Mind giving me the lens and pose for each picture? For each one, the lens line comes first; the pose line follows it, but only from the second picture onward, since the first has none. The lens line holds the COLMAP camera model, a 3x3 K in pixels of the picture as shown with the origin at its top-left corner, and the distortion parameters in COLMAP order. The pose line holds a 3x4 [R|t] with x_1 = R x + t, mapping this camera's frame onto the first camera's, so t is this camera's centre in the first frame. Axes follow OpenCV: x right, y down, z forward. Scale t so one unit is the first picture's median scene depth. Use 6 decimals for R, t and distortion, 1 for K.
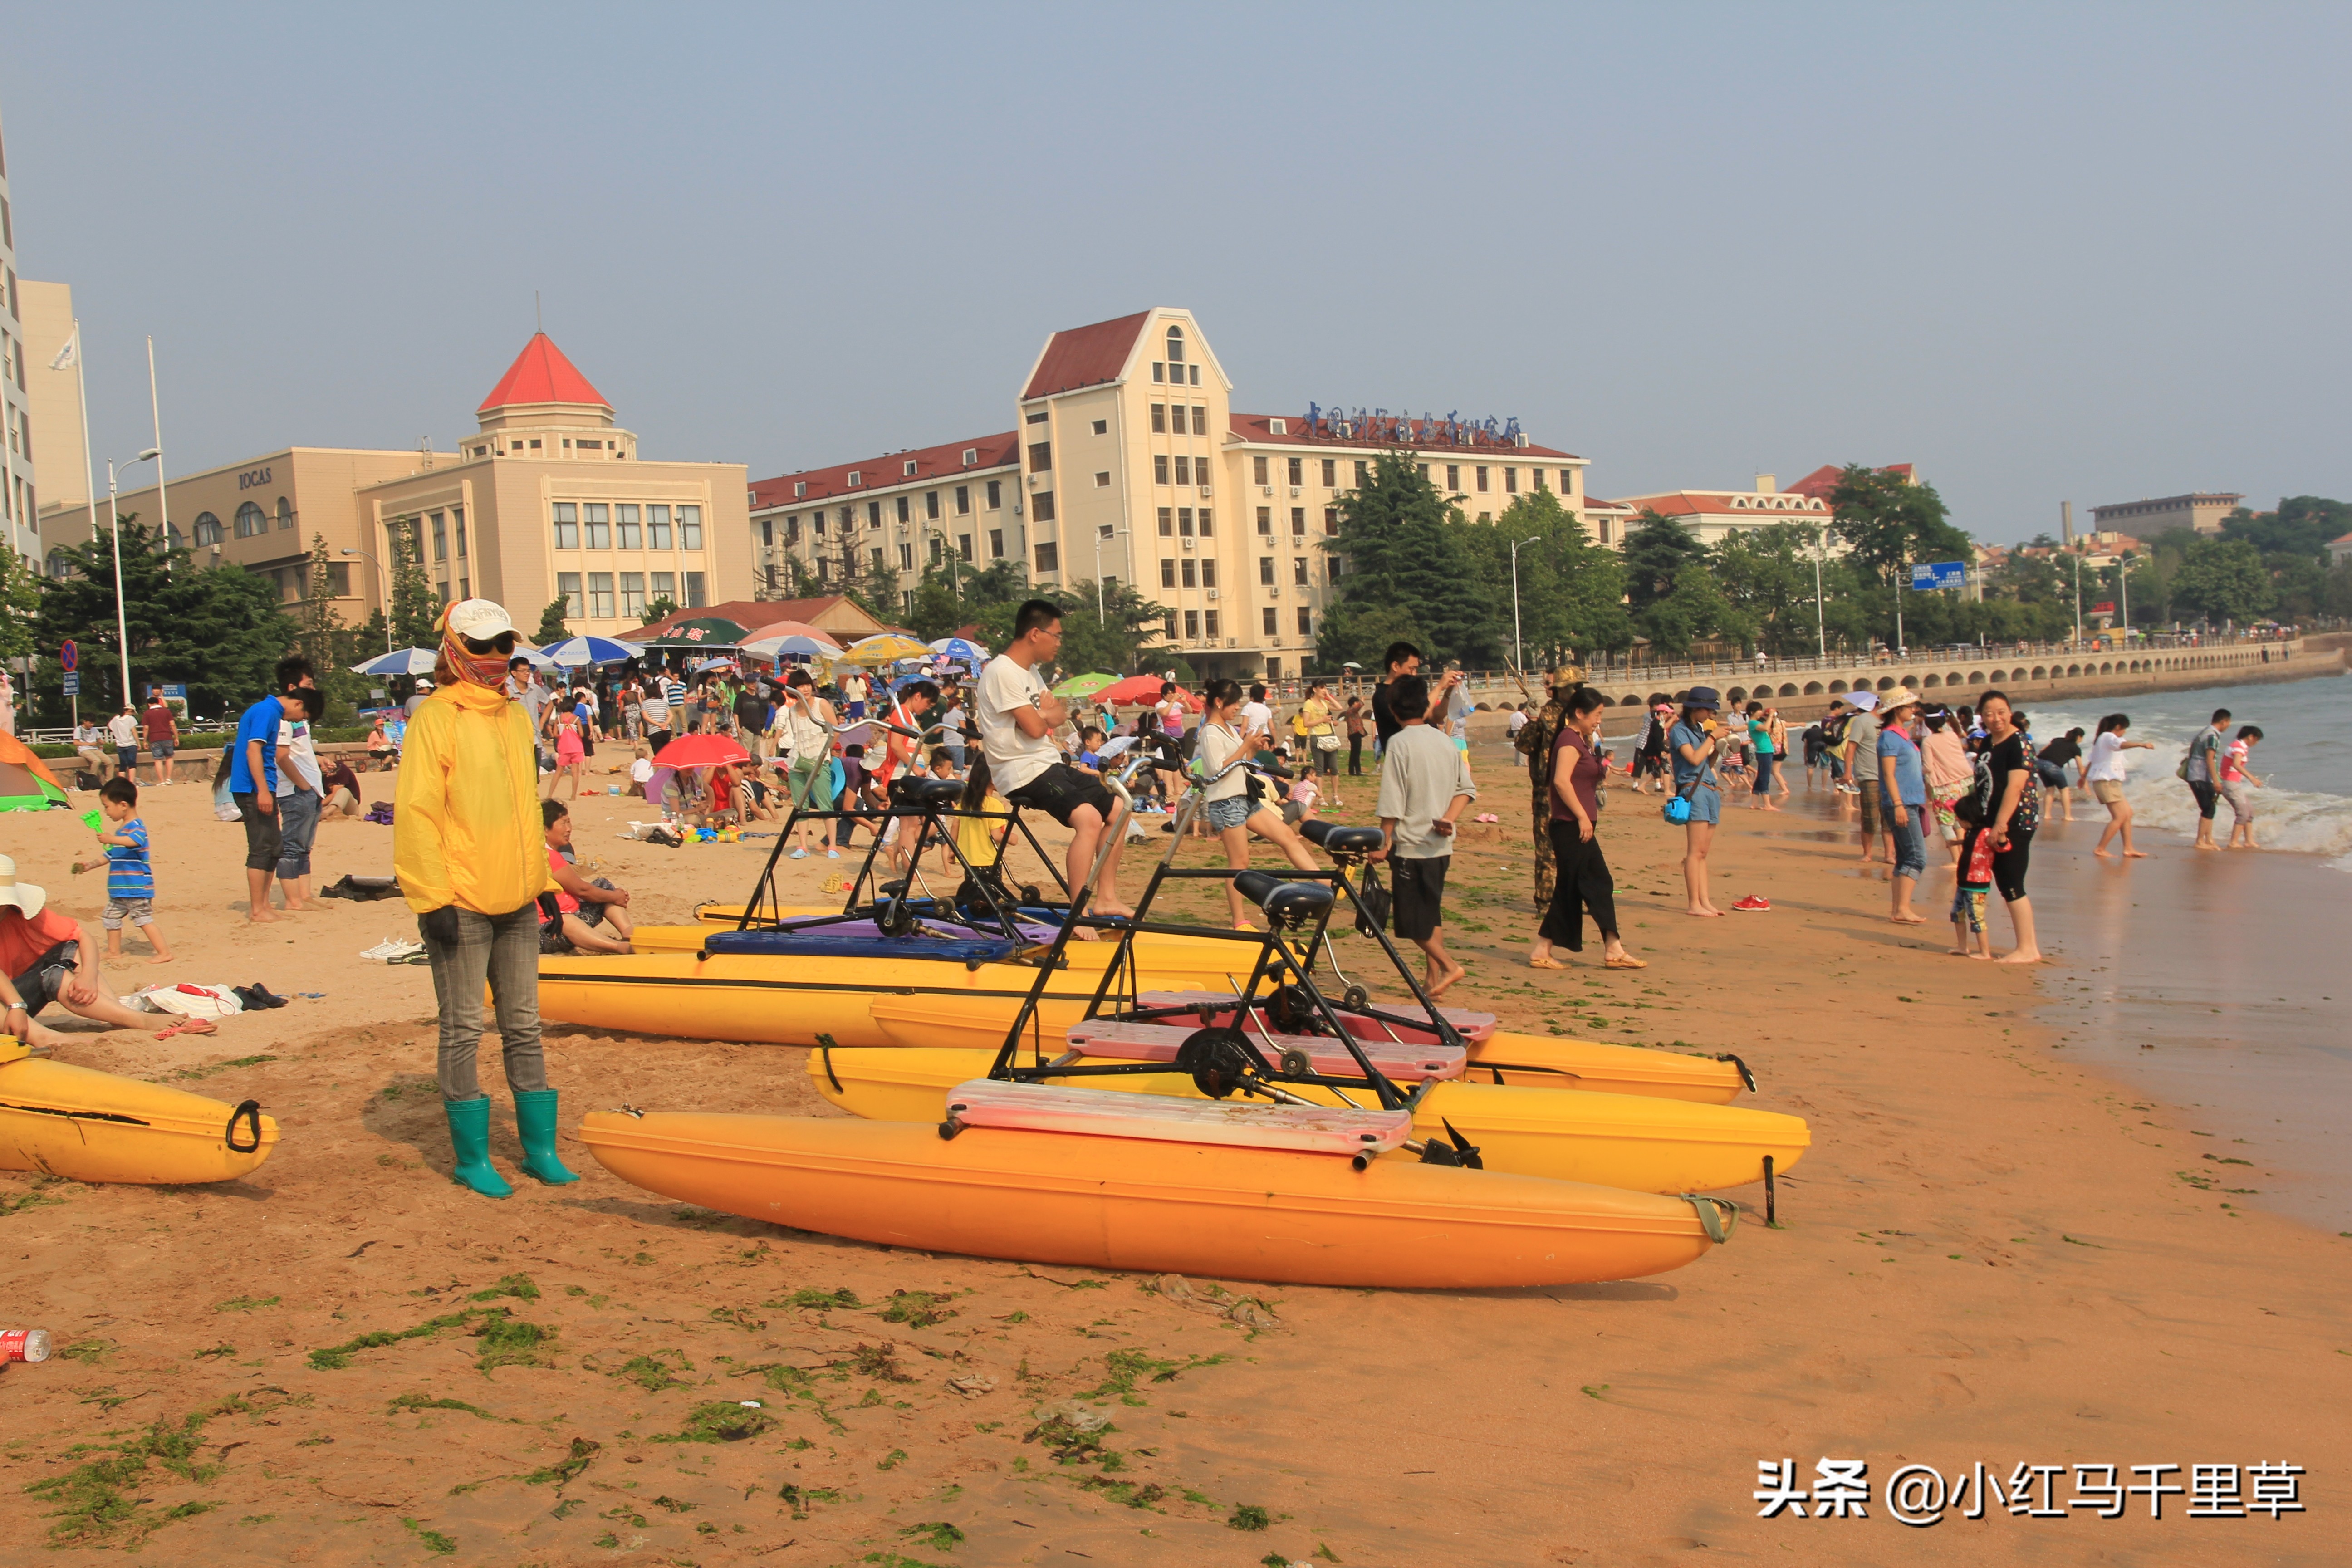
lens RADIAL K [[1540.7, 0, 1168.6], [0, 1540.7, 775.3], [0, 0, 1]] dist [0.001712, 0.000200]
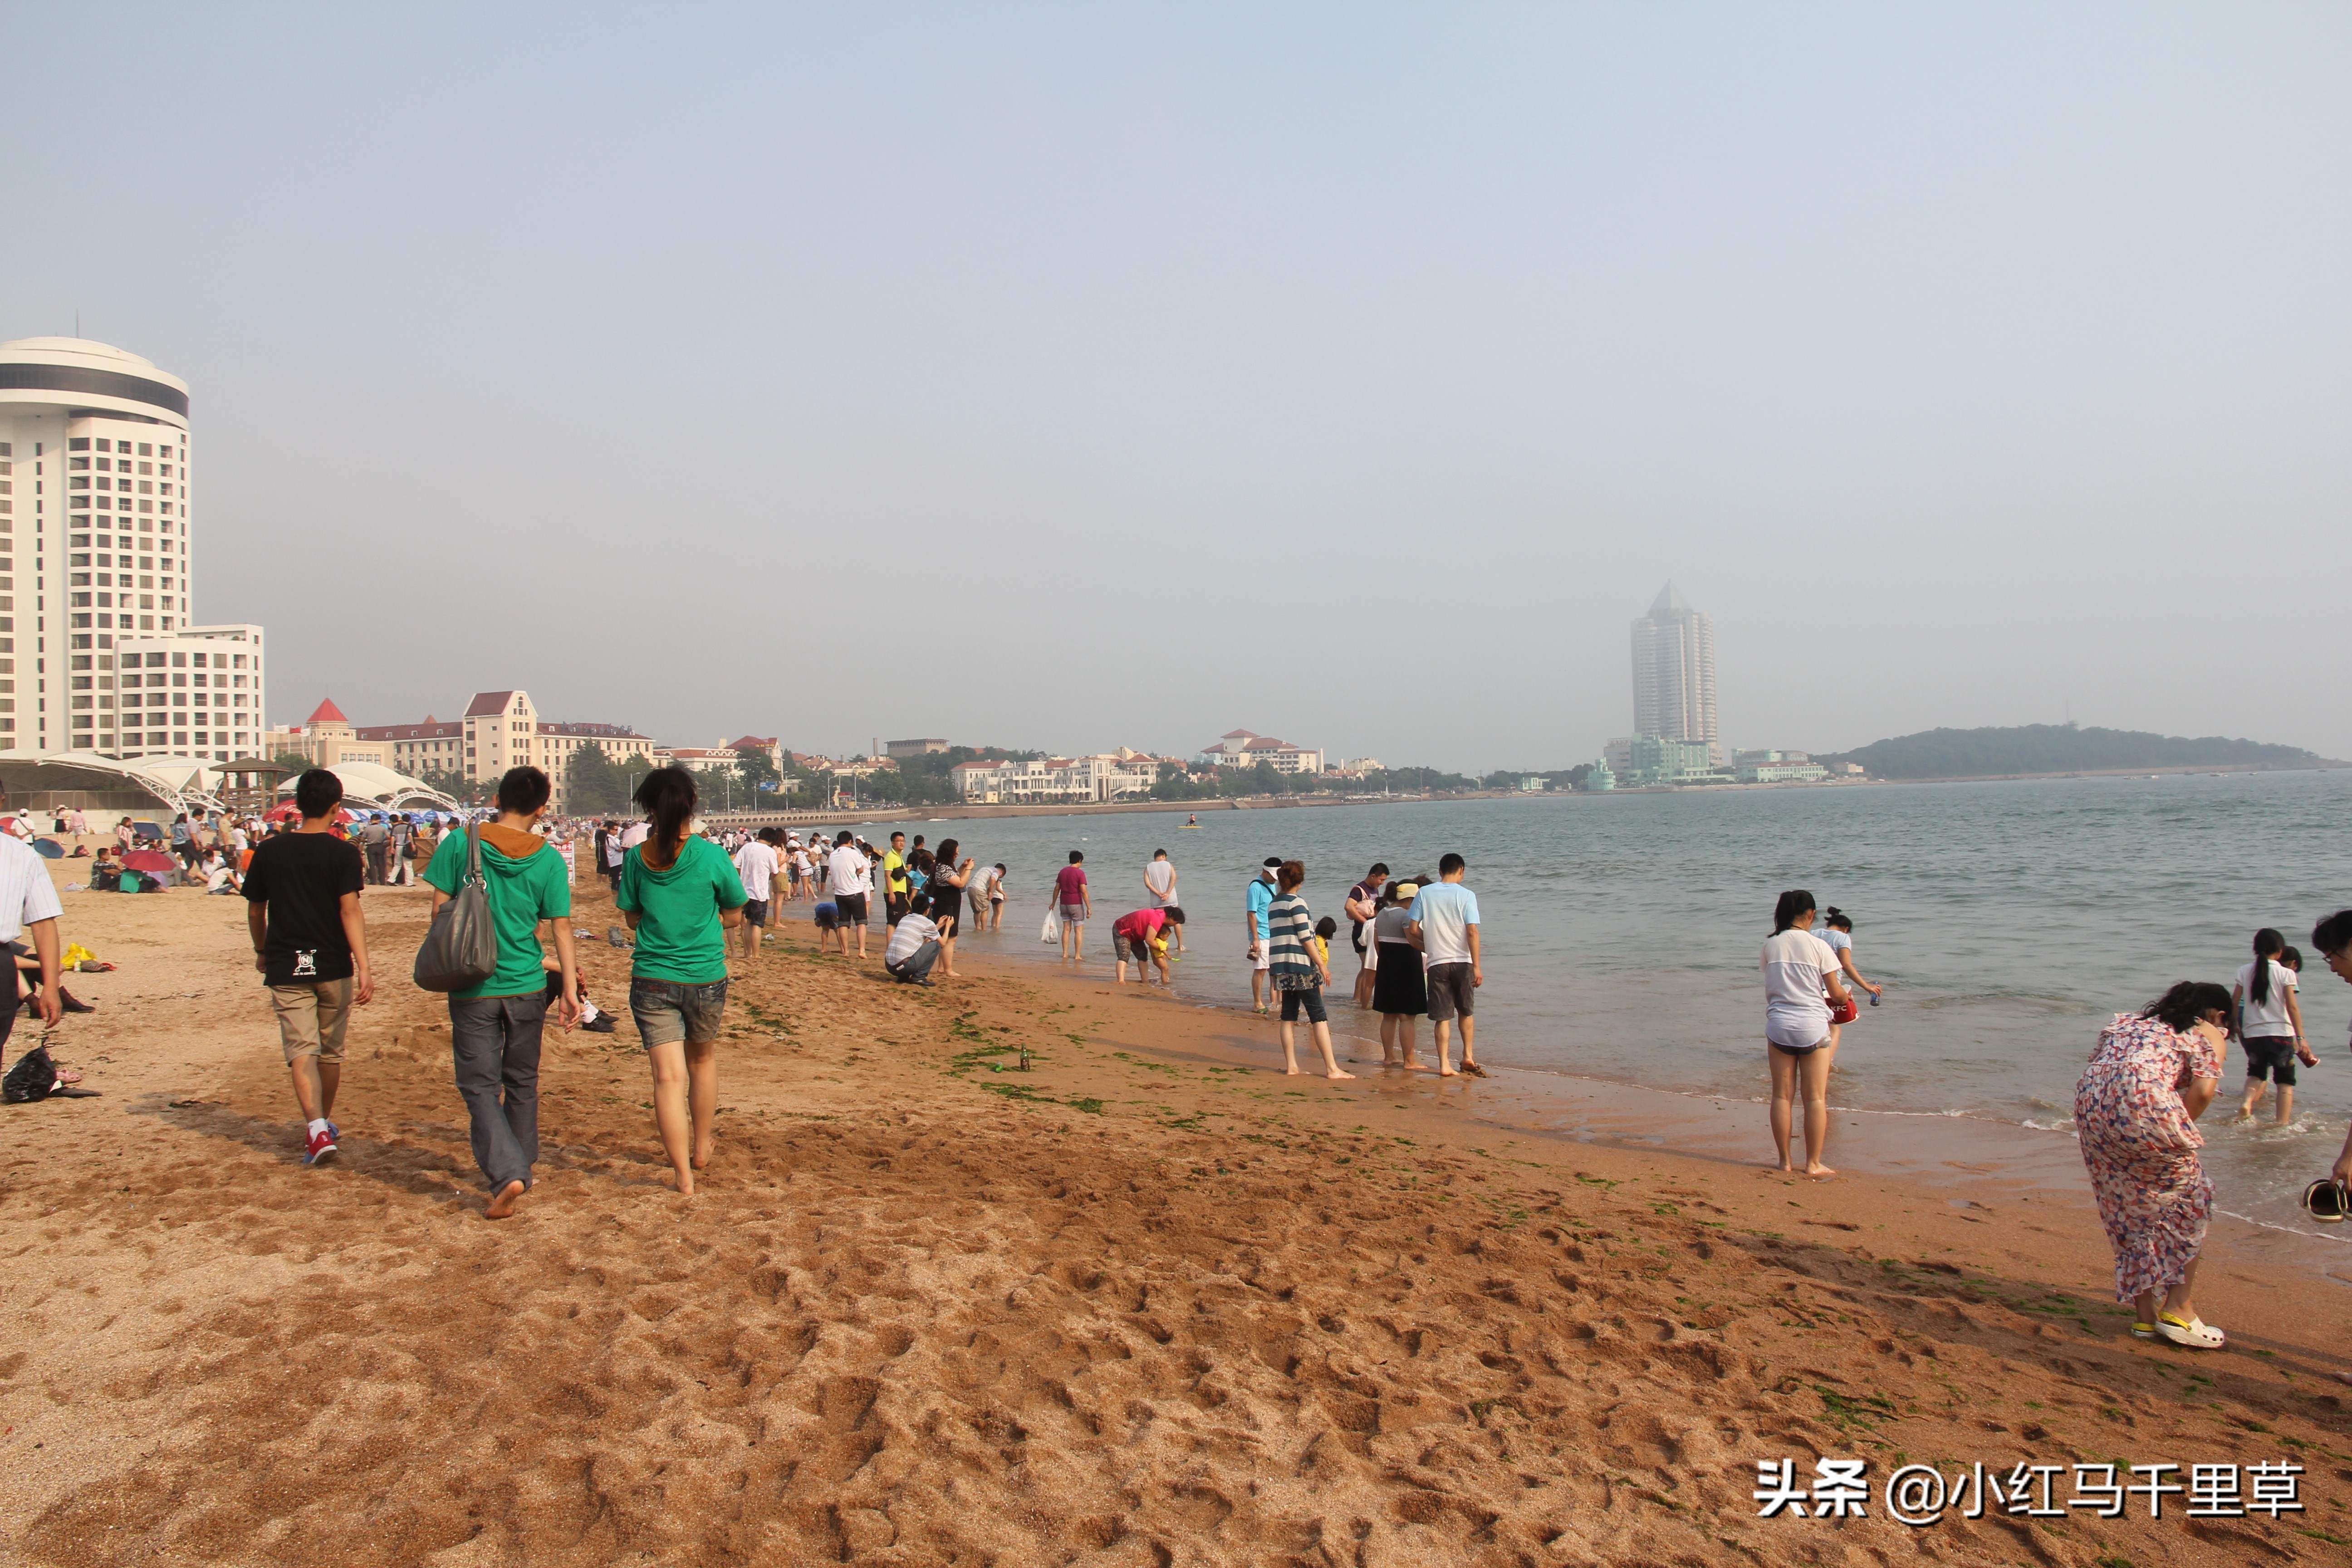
lens RADIAL K [[1540.7, 0, 1168.6], [0, 1540.7, 775.3], [0, 0, 1]] dist [0.001712, 0.000200]
pose [[0.818750, 0.051796, 0.571808, -0.663473], [-0.004201, 0.996436, -0.084246, 0.113162], [-0.574134, 0.066574, 0.816050, -2.155388]]
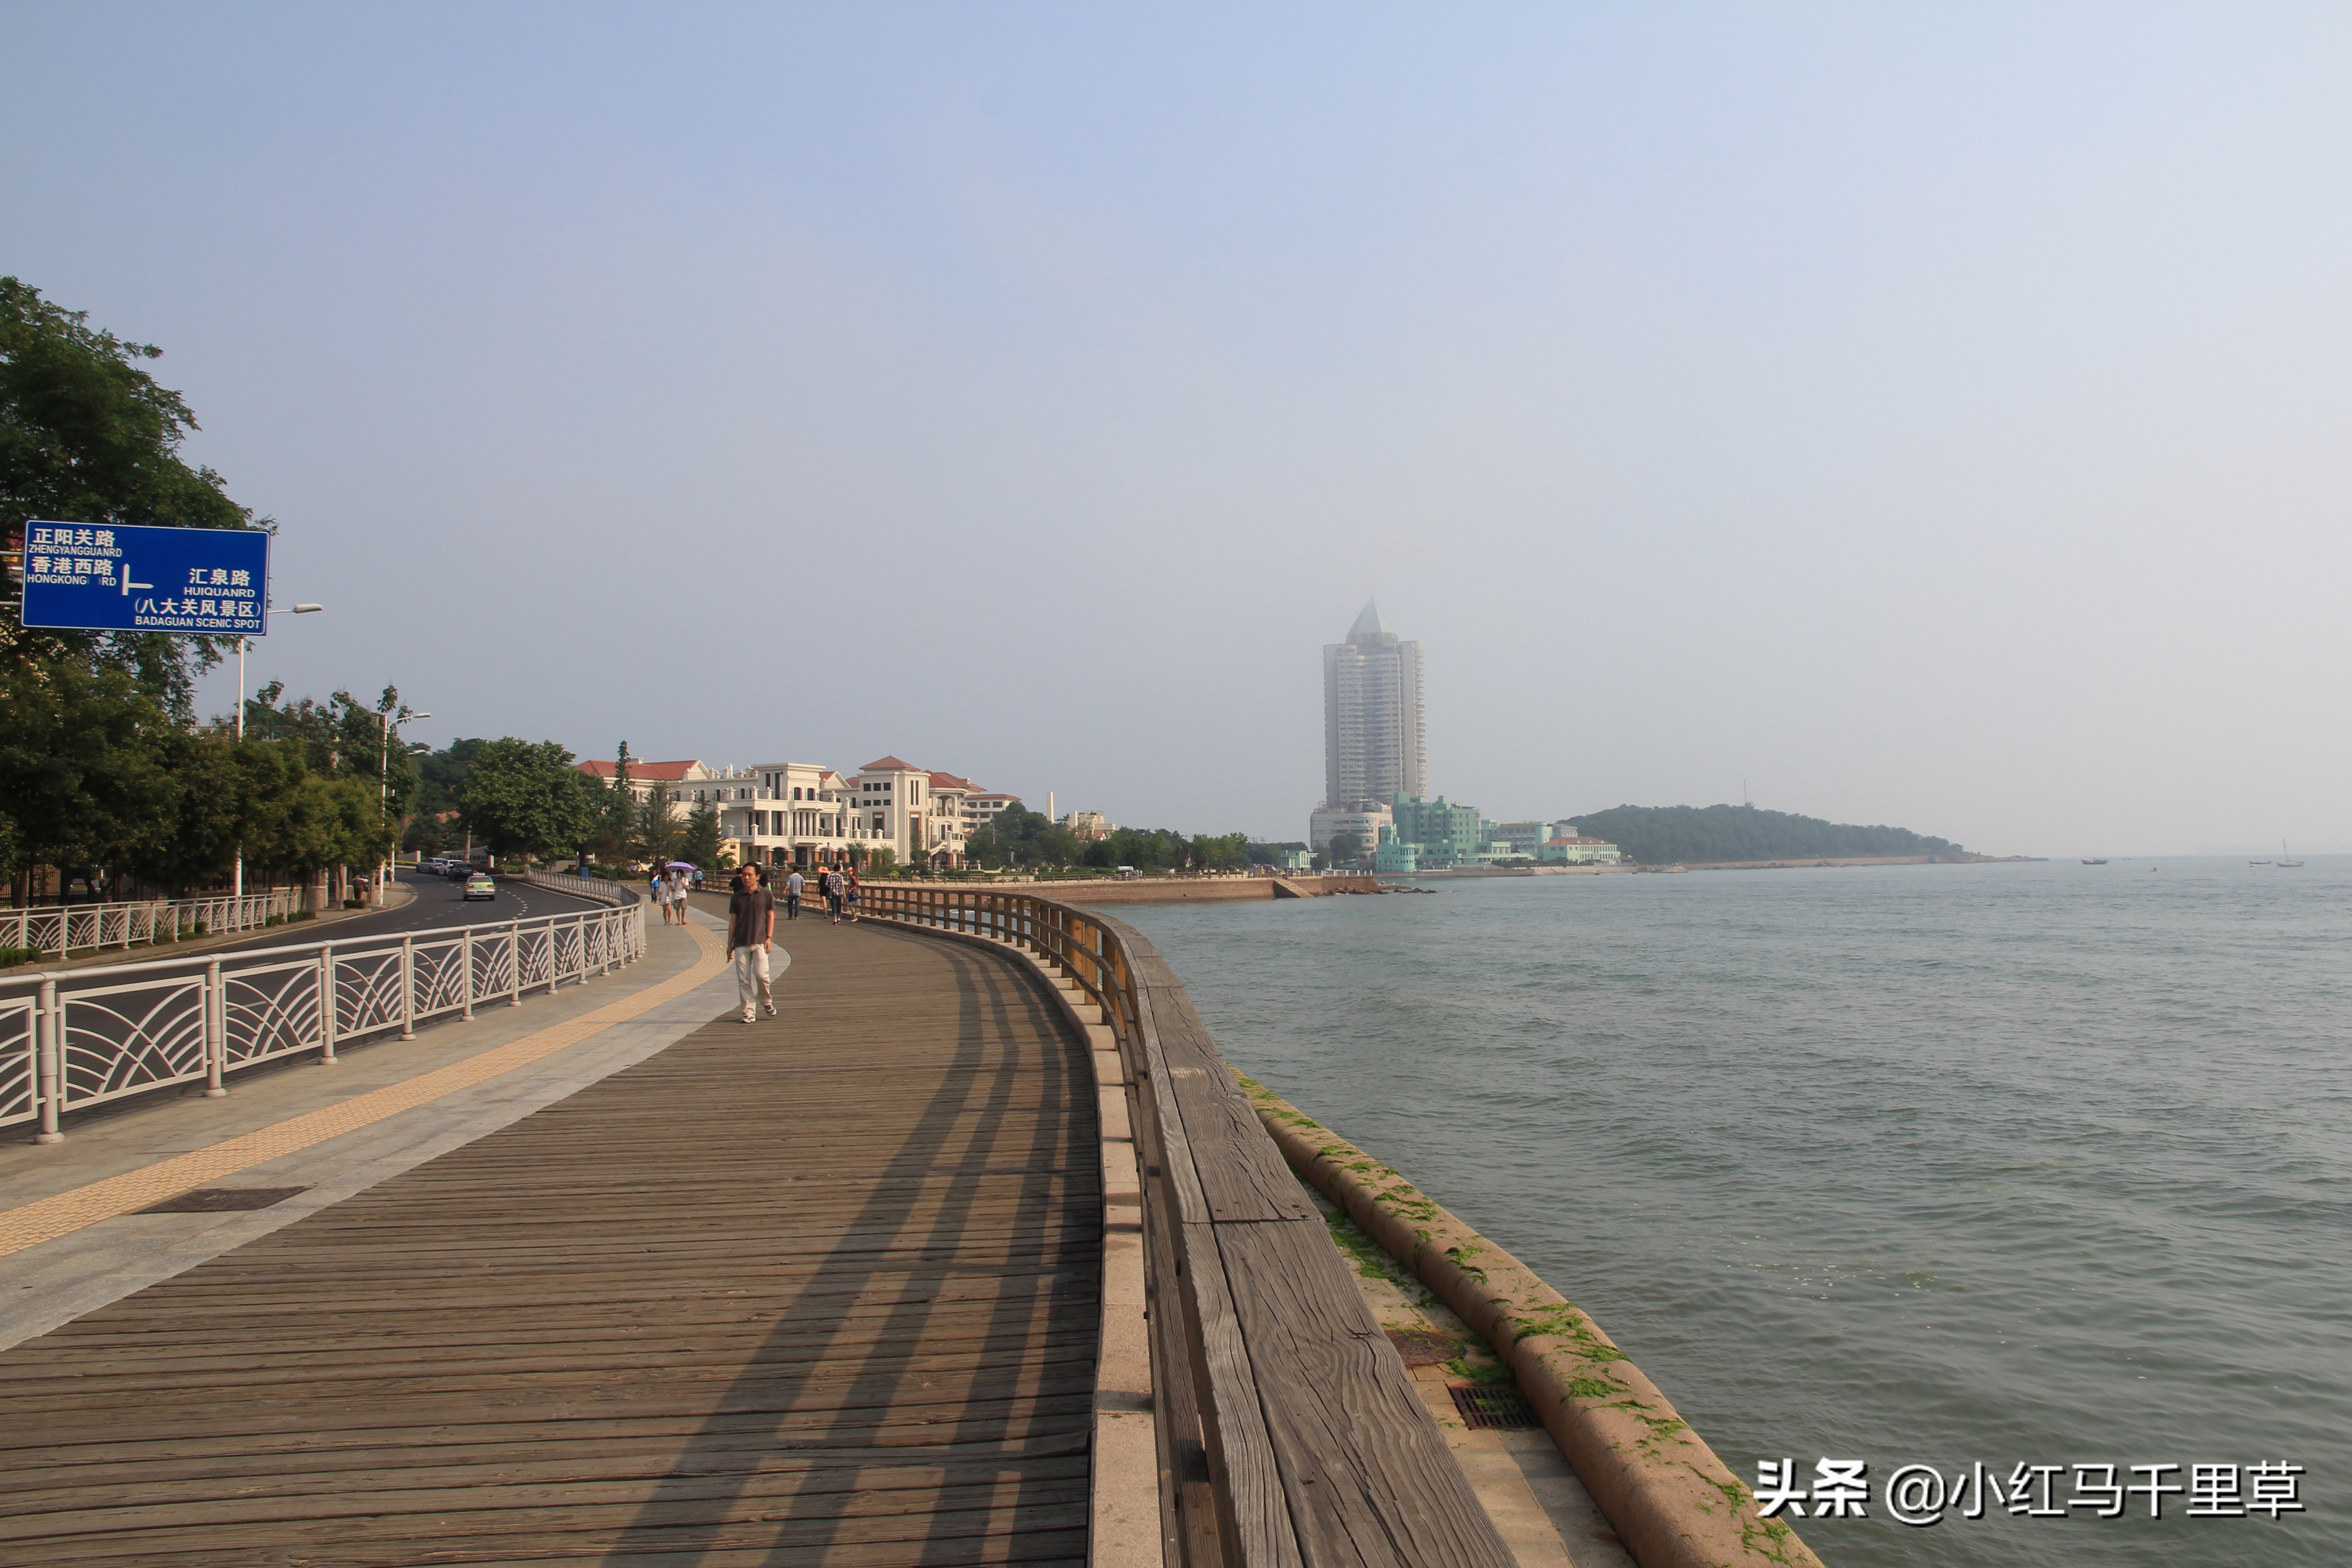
lens RADIAL K [[1540.7, 0, 1168.6], [0, 1540.7, 775.3], [0, 0, 1]] dist [0.001712, 0.000200]
pose [[0.473752, 0.114365, 0.873201, 0.356444], [0.012056, 0.990597, -0.136281, -0.063335], [-0.880576, 0.075090, 0.467918, 0.724269]]
